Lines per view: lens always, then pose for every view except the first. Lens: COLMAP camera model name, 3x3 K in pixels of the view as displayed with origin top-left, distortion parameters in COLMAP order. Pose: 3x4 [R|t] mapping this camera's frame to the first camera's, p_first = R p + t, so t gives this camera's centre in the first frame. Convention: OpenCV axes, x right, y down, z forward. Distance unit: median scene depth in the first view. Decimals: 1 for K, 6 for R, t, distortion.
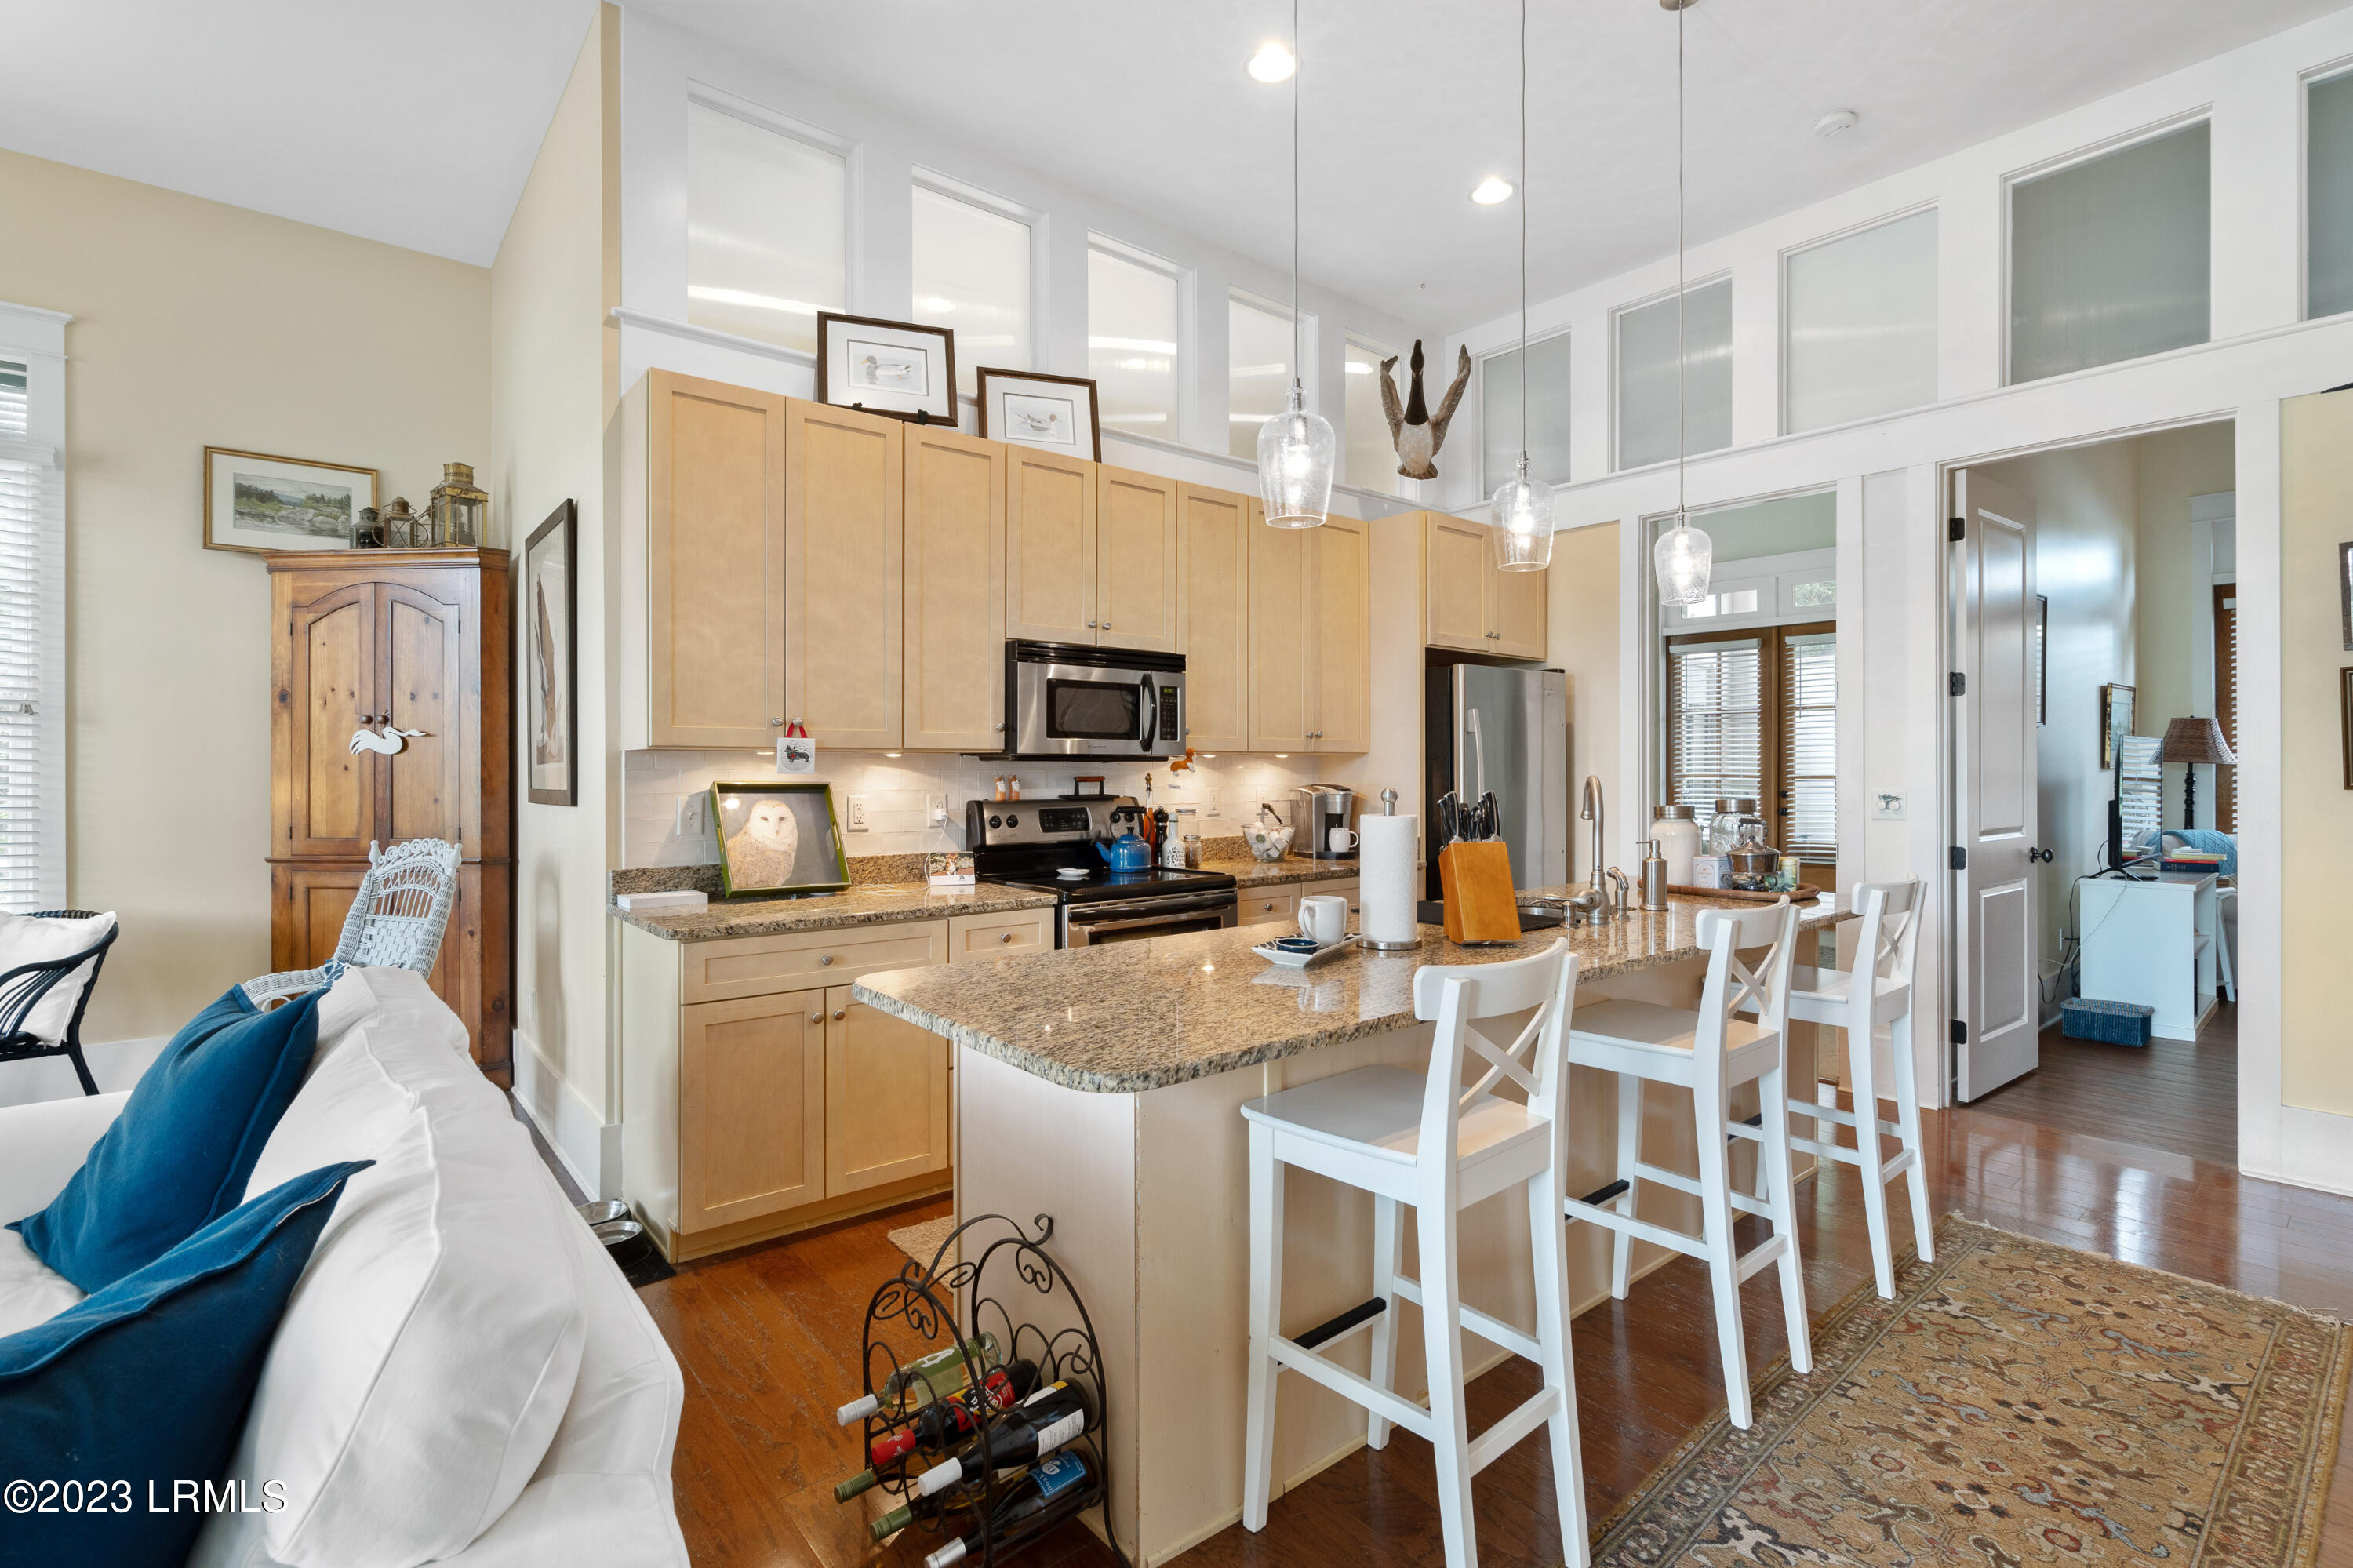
lens RADIAL K [[1083.6, 0, 1178.1], [0, 1083.6, 766.3], [0, 0, 1]] dist [-0.003929, -0.000414]
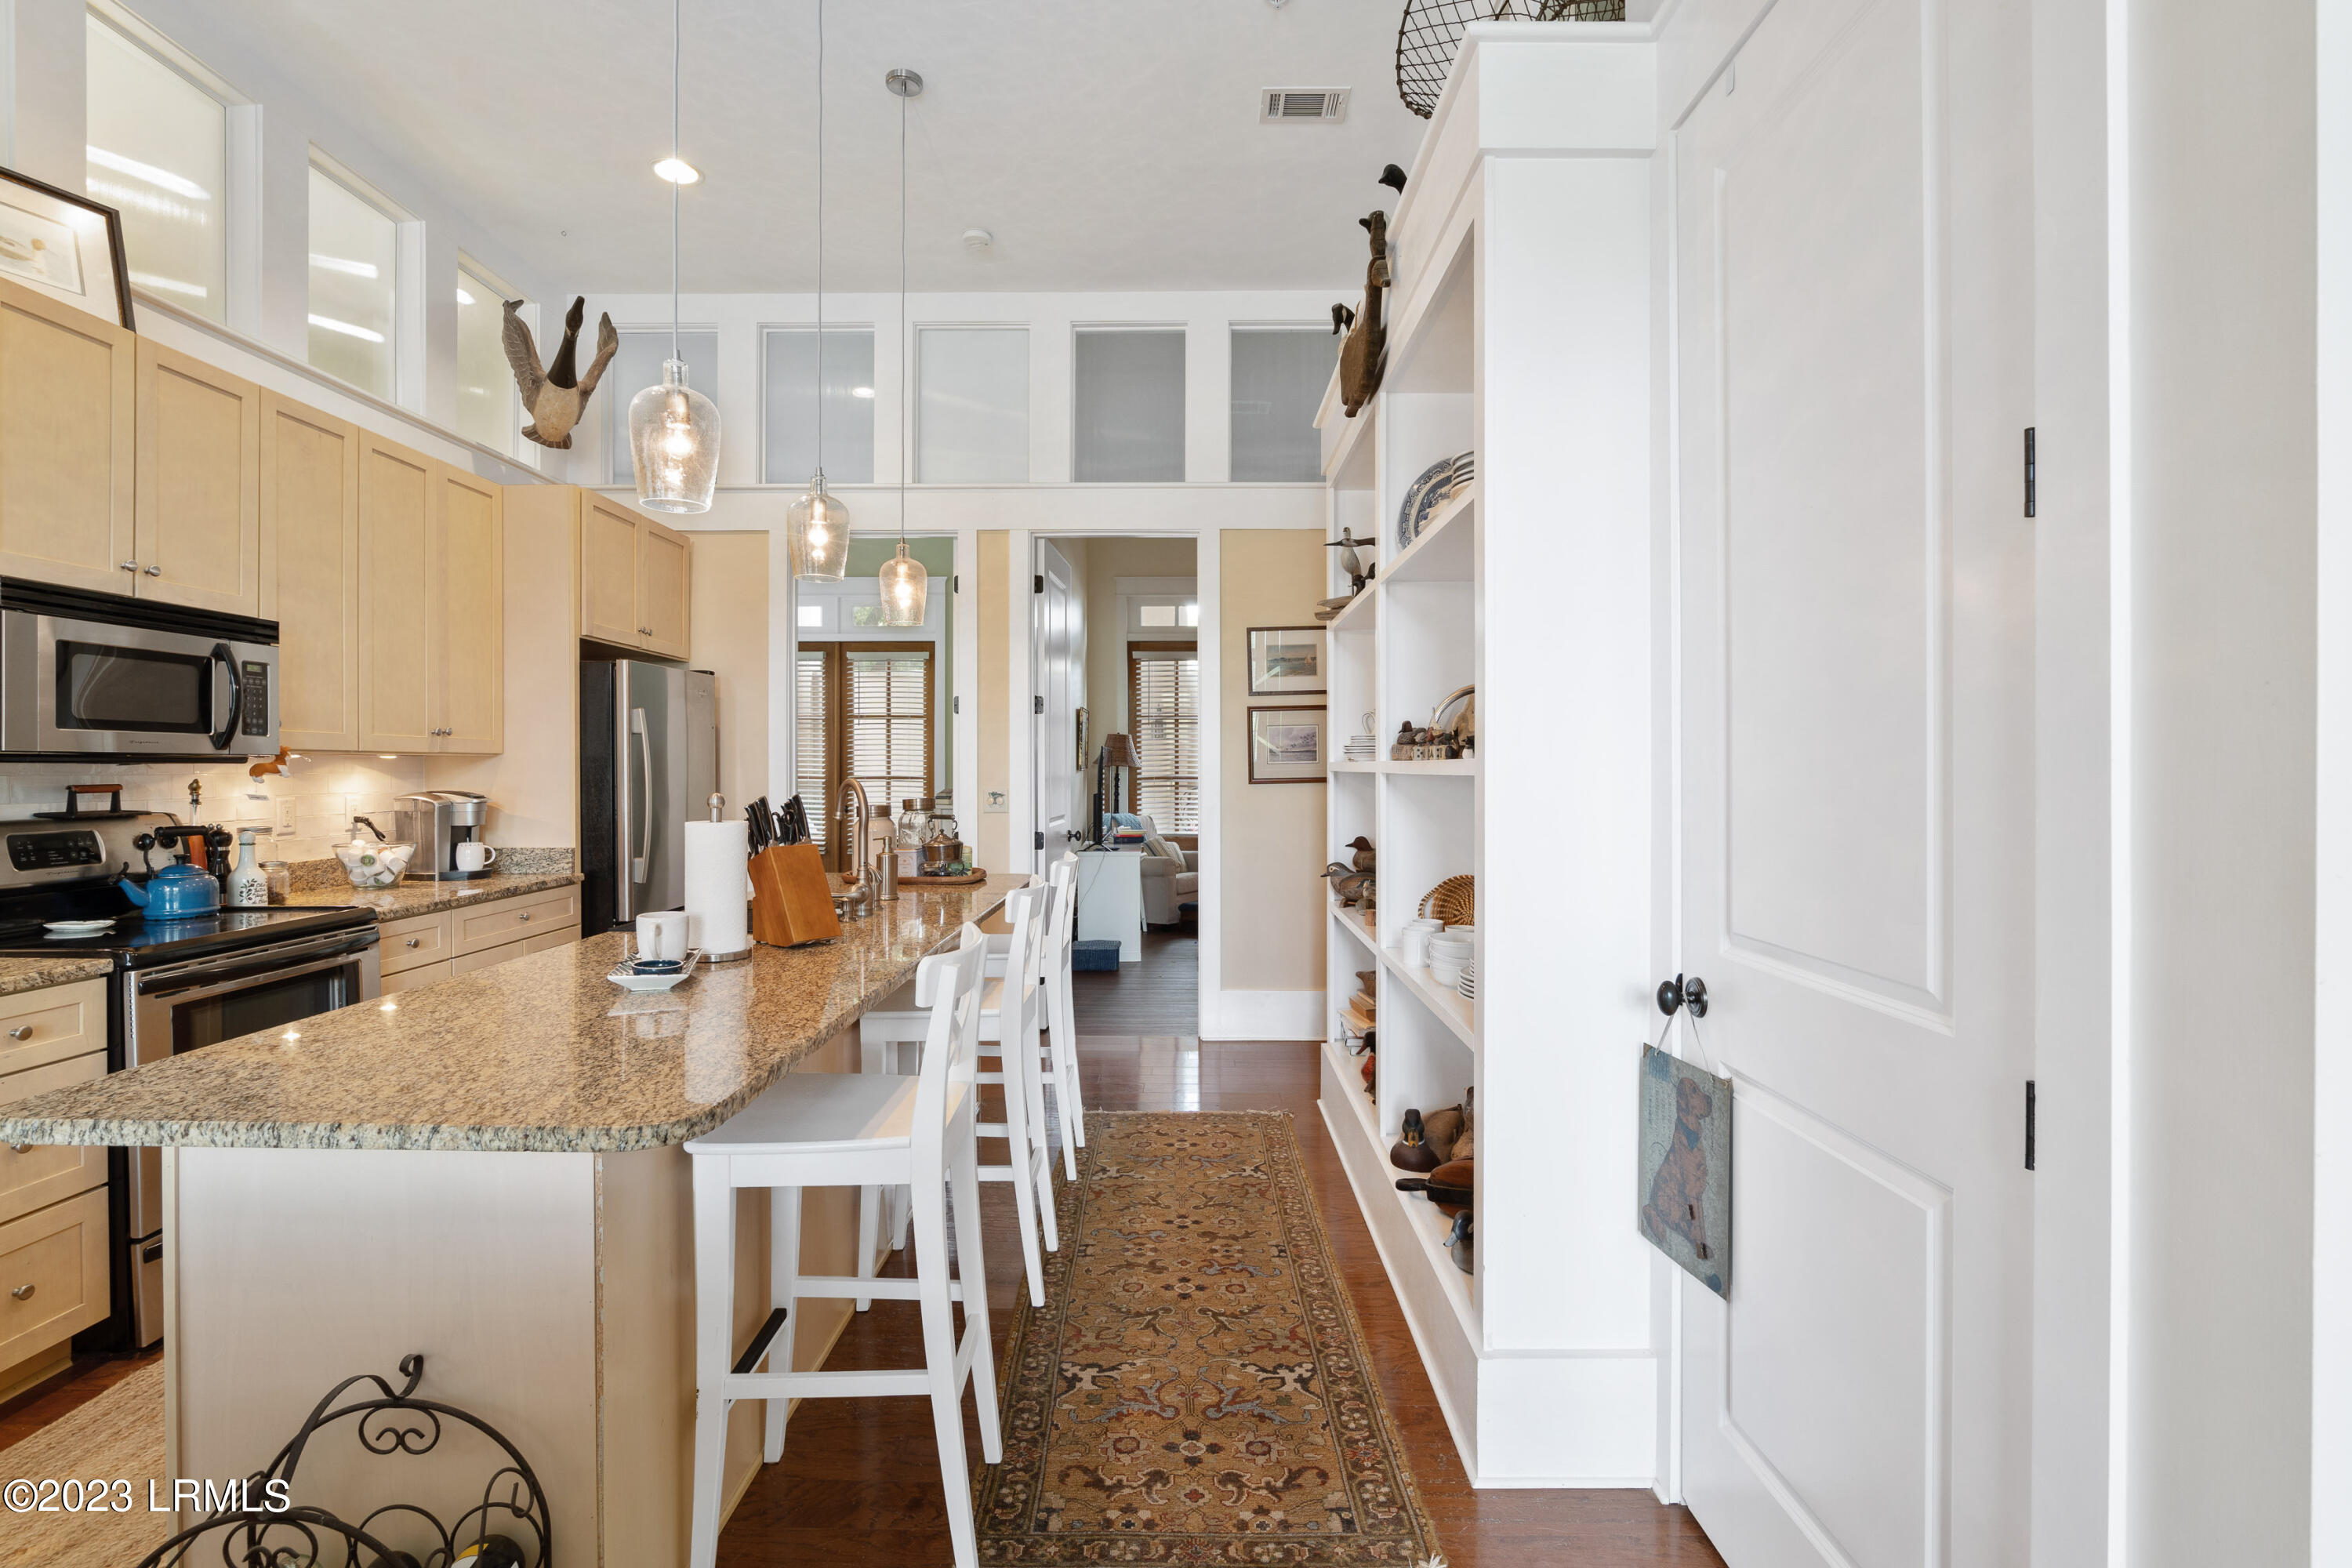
lens RADIAL K [[1092.5, 0, 1175.5], [0, 1092.5, 770.4], [0, 0, 1]] dist [-0.013417, 0.001028]
pose [[0.642986, -0.001567, 0.765877, -0.170850], [-0.000369, 0.999997, 0.002356, -0.001521], [-0.765878, -0.001798, 0.642983, 0.042329]]
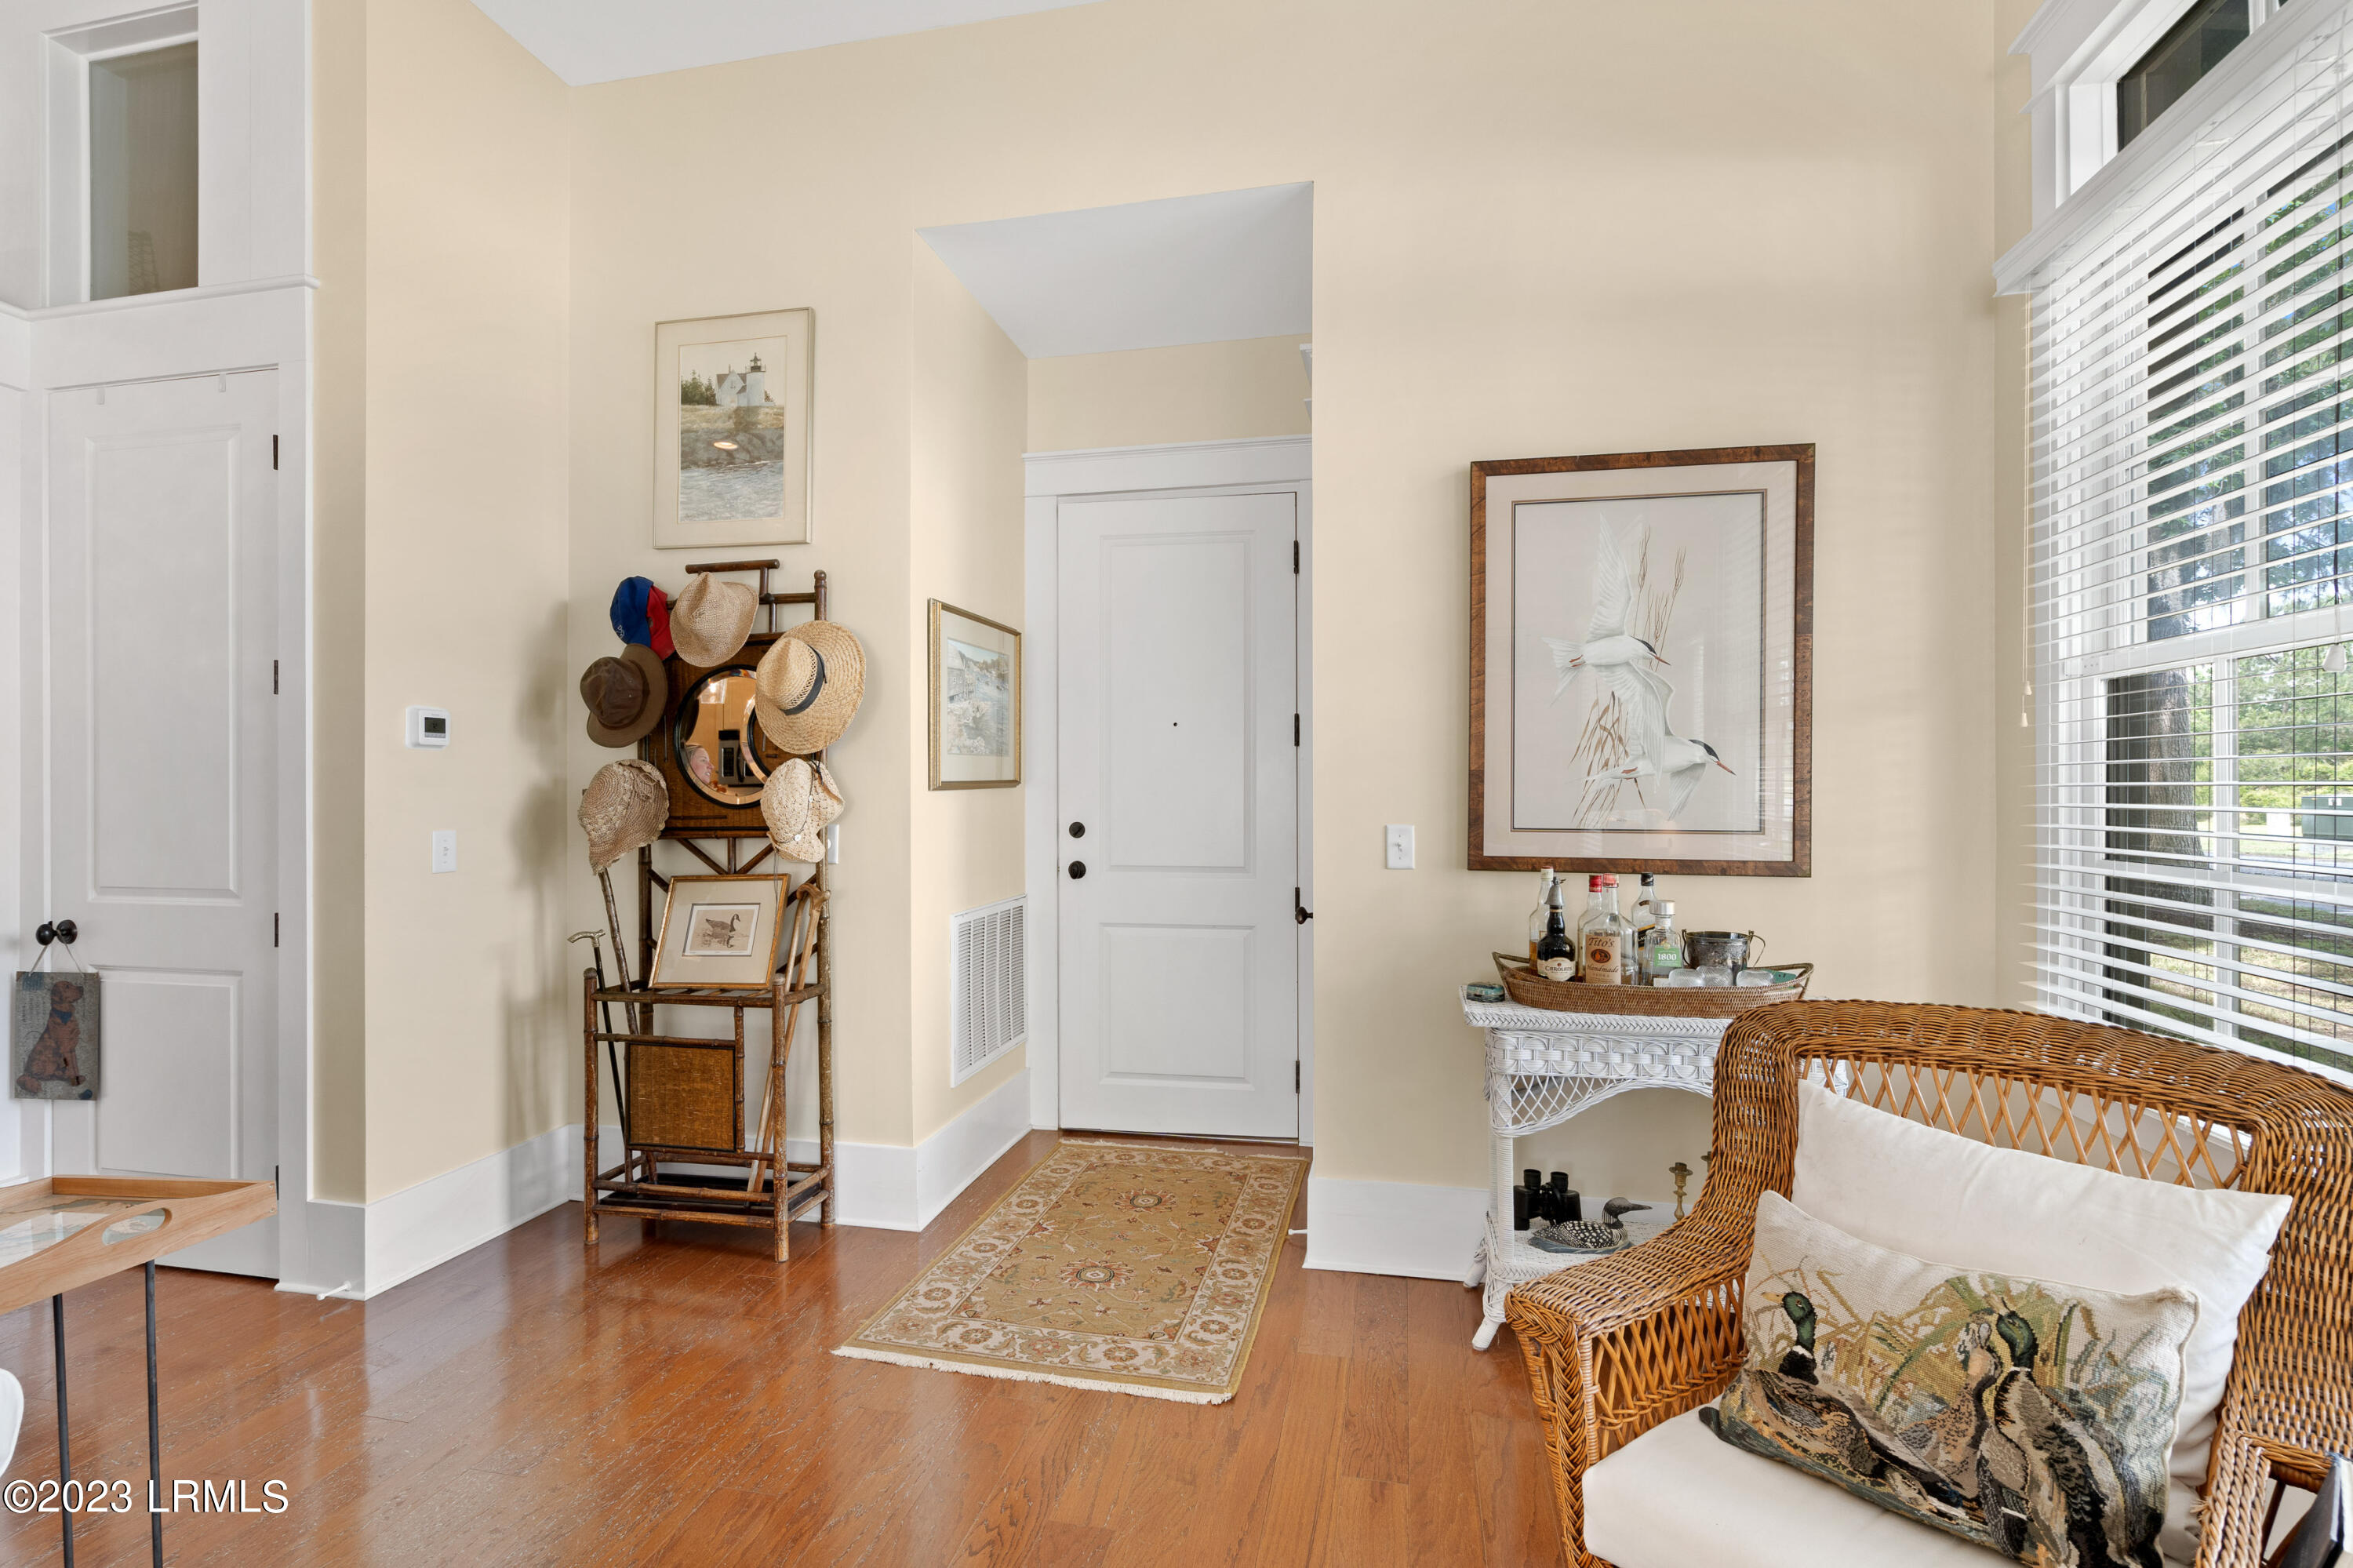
lens RADIAL K [[1083.6, 0, 1178.1], [0, 1083.6, 766.3], [0, 0, 1]] dist [-0.003929, -0.000414]
pose [[-0.618540, 0.003335, 0.785746, -0.738282], [0.000119, 0.999991, -0.004151, -0.016282], [-0.785753, -0.002474, -0.618535, 0.026626]]
